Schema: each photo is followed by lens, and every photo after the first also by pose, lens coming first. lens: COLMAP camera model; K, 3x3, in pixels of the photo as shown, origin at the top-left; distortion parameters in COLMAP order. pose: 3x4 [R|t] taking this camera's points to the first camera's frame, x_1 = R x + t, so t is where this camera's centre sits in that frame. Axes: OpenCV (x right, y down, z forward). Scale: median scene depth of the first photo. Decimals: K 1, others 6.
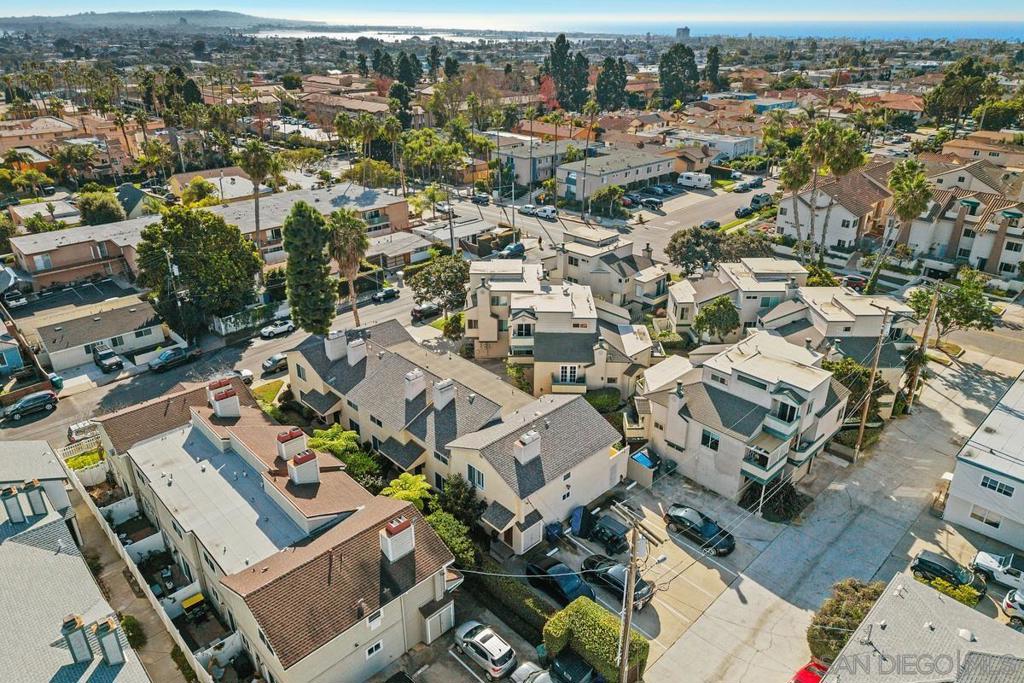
lens RADIAL K [[674.1, 0, 517.5], [0, 674.1, 333.6], [0, 0, 1]] dist [0.047859, -0.049596]
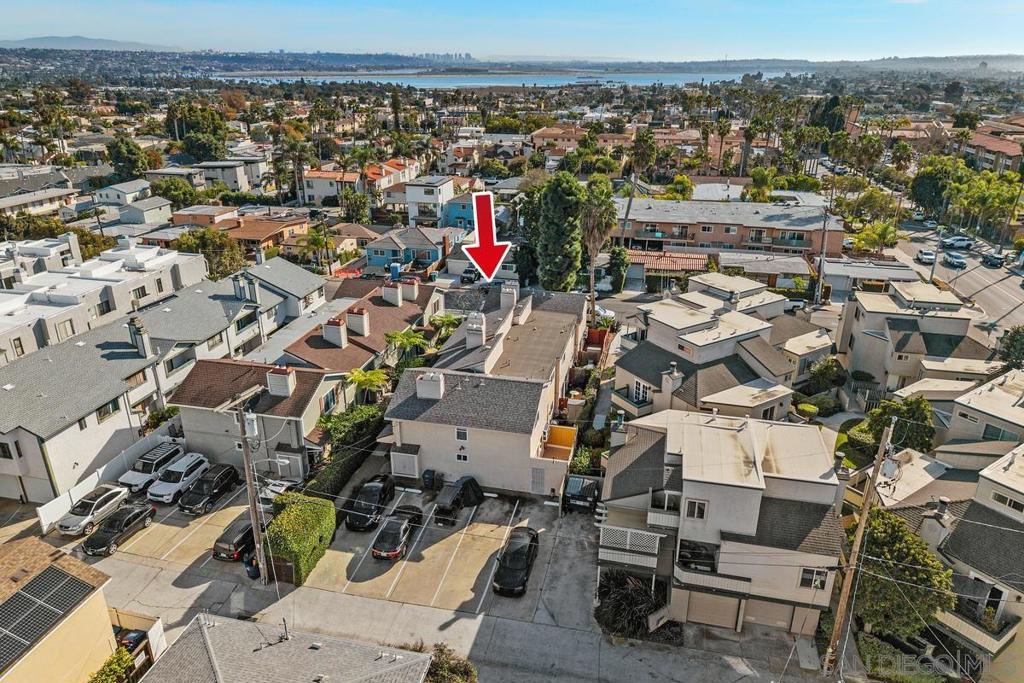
lens RADIAL K [[667.0, 0, 512.0], [0, 667.0, 341.5], [0, 0, 1]] dist [0.048762, -0.046092]
pose [[0.534950, 0.317562, -0.782932, 0.553316], [-0.351048, 0.926441, 0.135912, -0.051797], [0.768501, 0.202141, 0.607079, 0.286098]]
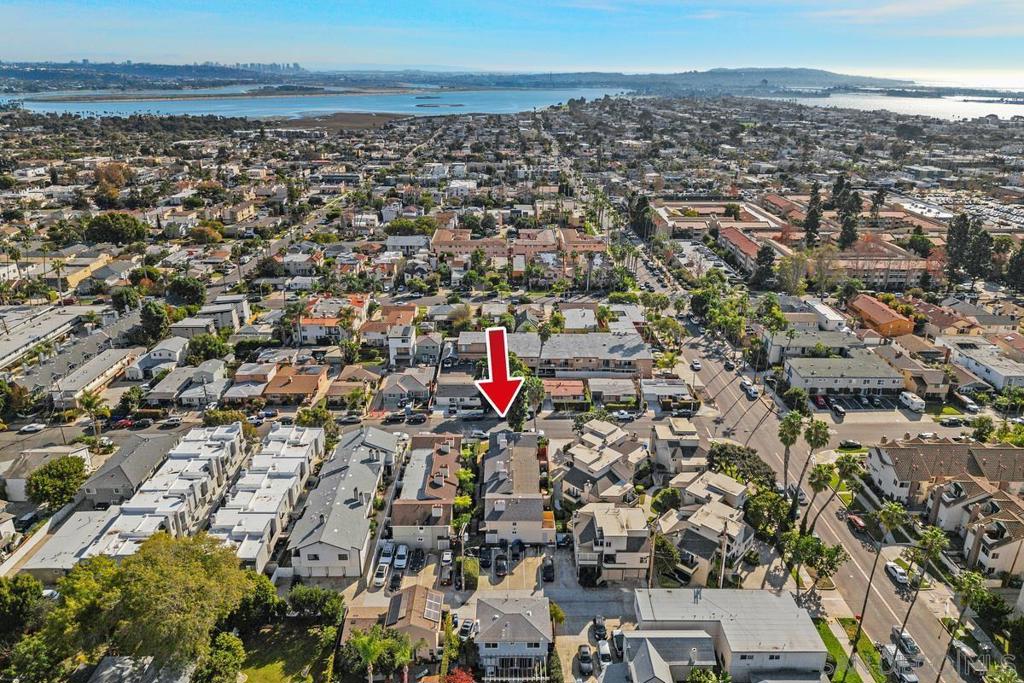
lens RADIAL K [[674.1, 0, 517.5], [0, 674.1, 333.6], [0, 0, 1]] dist [0.047859, -0.049596]
pose [[0.722516, 0.258292, -0.641292, 1.005548], [-0.297638, 0.953437, 0.048678, -0.394188], [0.624005, 0.155702, 0.765751, -0.687376]]
